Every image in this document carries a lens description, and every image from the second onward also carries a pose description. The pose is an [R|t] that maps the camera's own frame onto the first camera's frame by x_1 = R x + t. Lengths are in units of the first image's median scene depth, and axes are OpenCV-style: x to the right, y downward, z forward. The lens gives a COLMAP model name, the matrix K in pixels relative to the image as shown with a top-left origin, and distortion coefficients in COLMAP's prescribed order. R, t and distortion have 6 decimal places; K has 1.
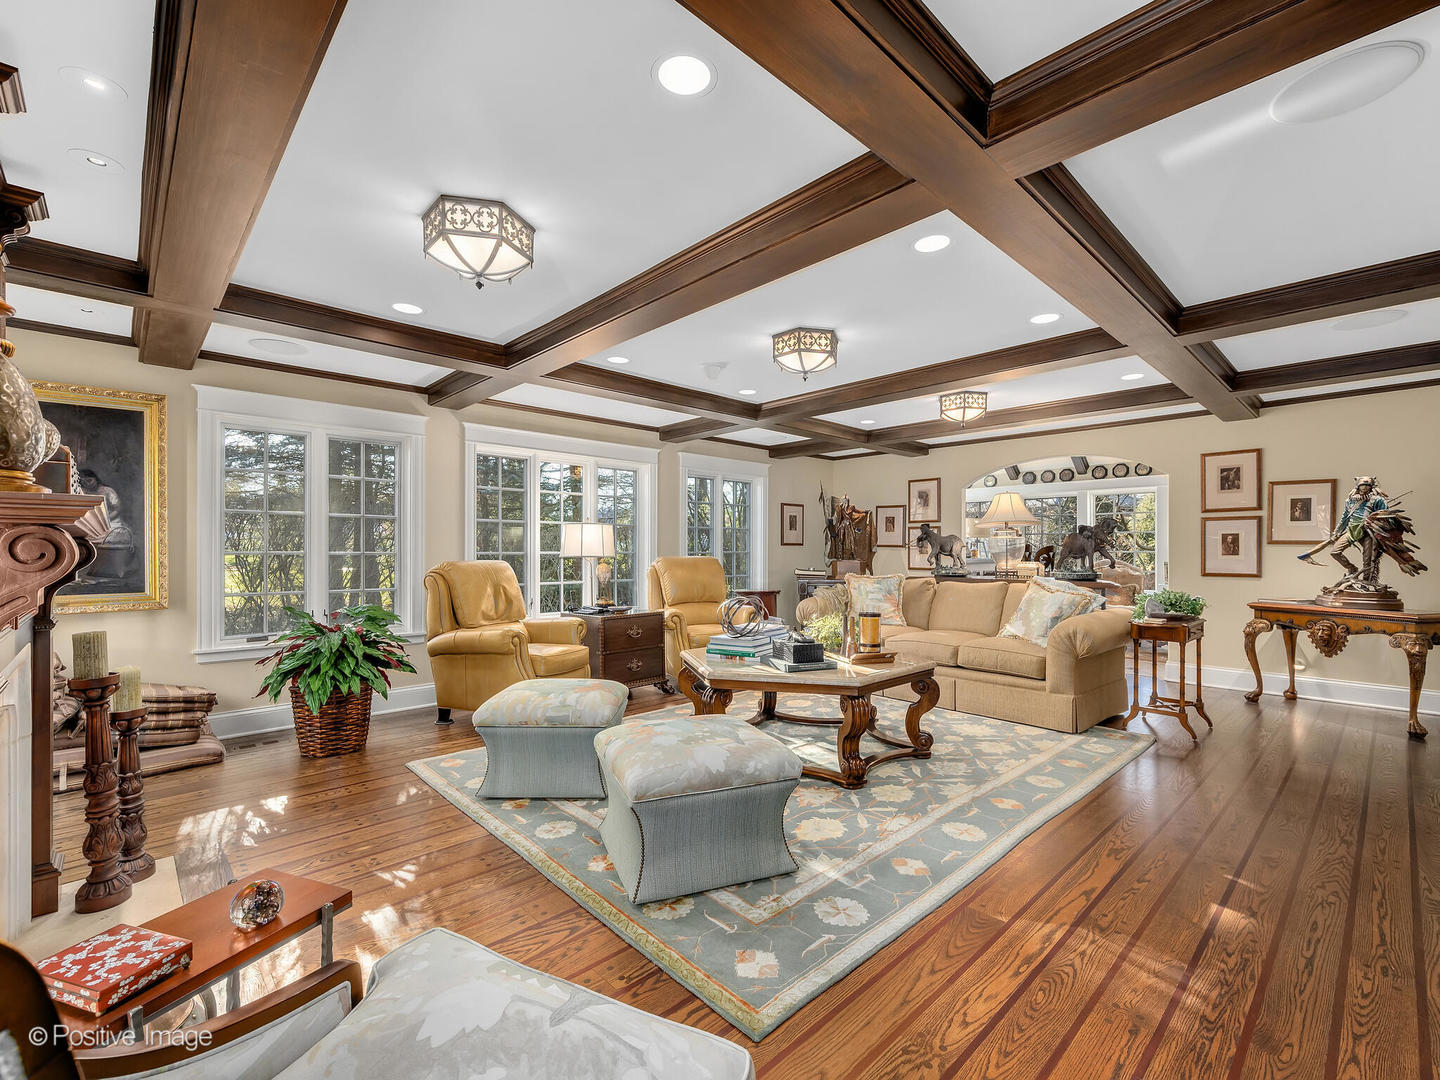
lens RADIAL K [[647.3, 0, 720.0], [0, 647.3, 553.5], [0, 0, 1]] dist [-0.001493, 0.000917]
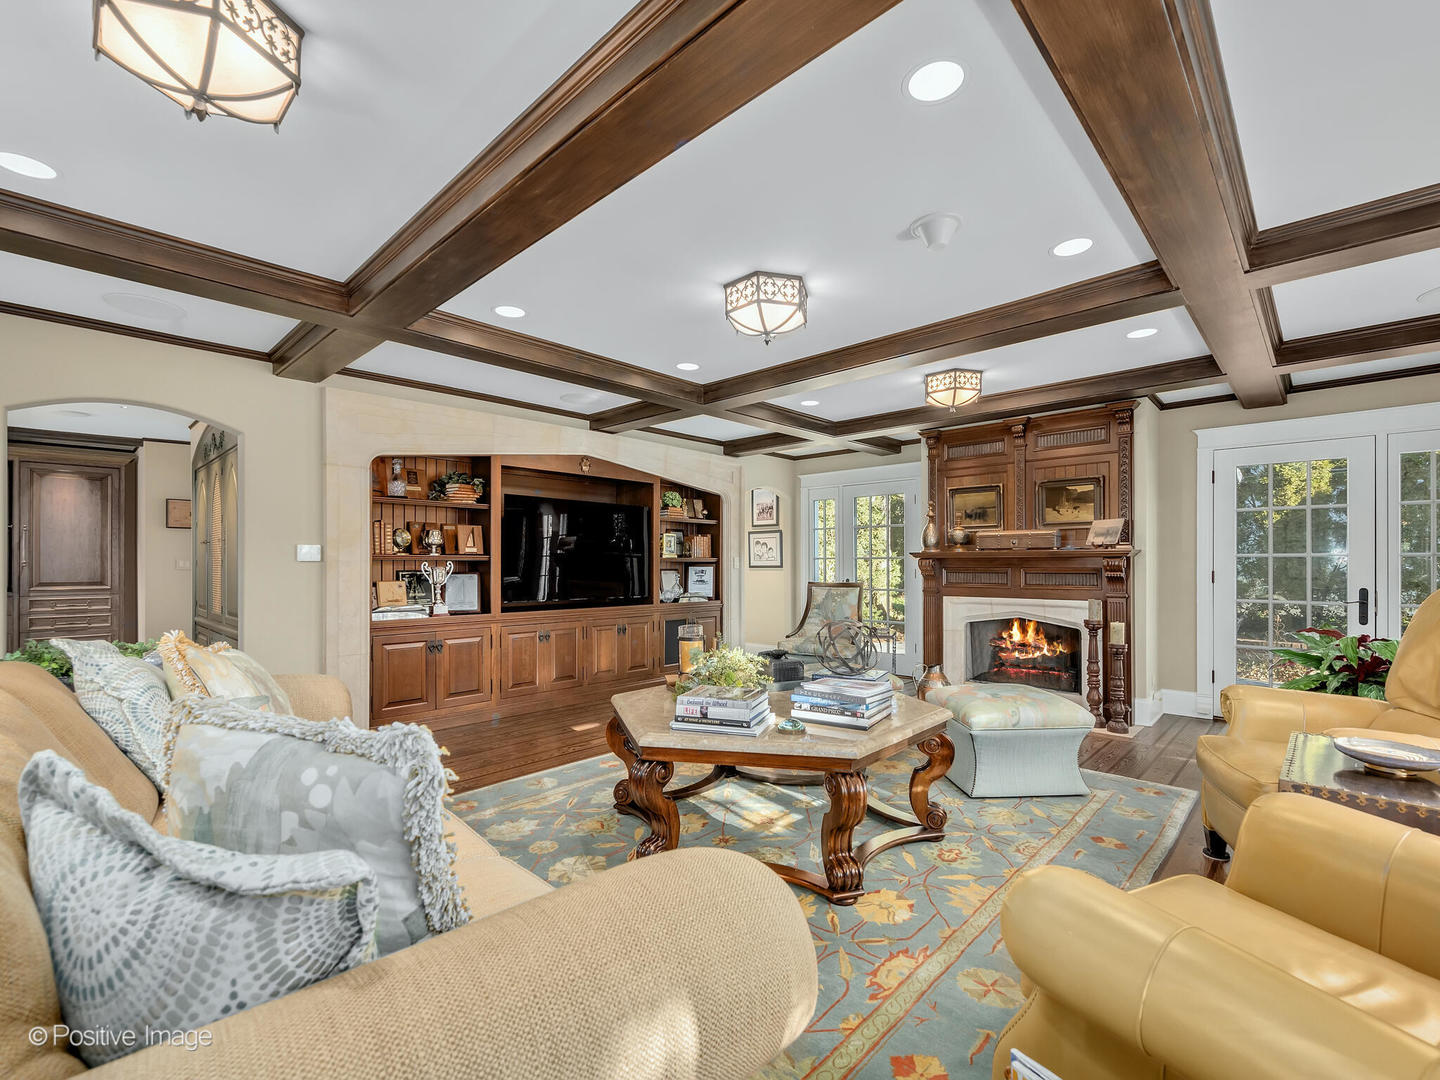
lens RADIAL K [[647.3, 0, 719.1], [0, 647.3, 551.3], [0, 0, 1]] dist [-0.001493, 0.000917]
pose [[0.998655, -0.013993, 0.049921, 0.032536], [0.014759, 0.999778, -0.015008, -0.005878], [-0.049699, 0.015724, 0.998640, 0.234871]]
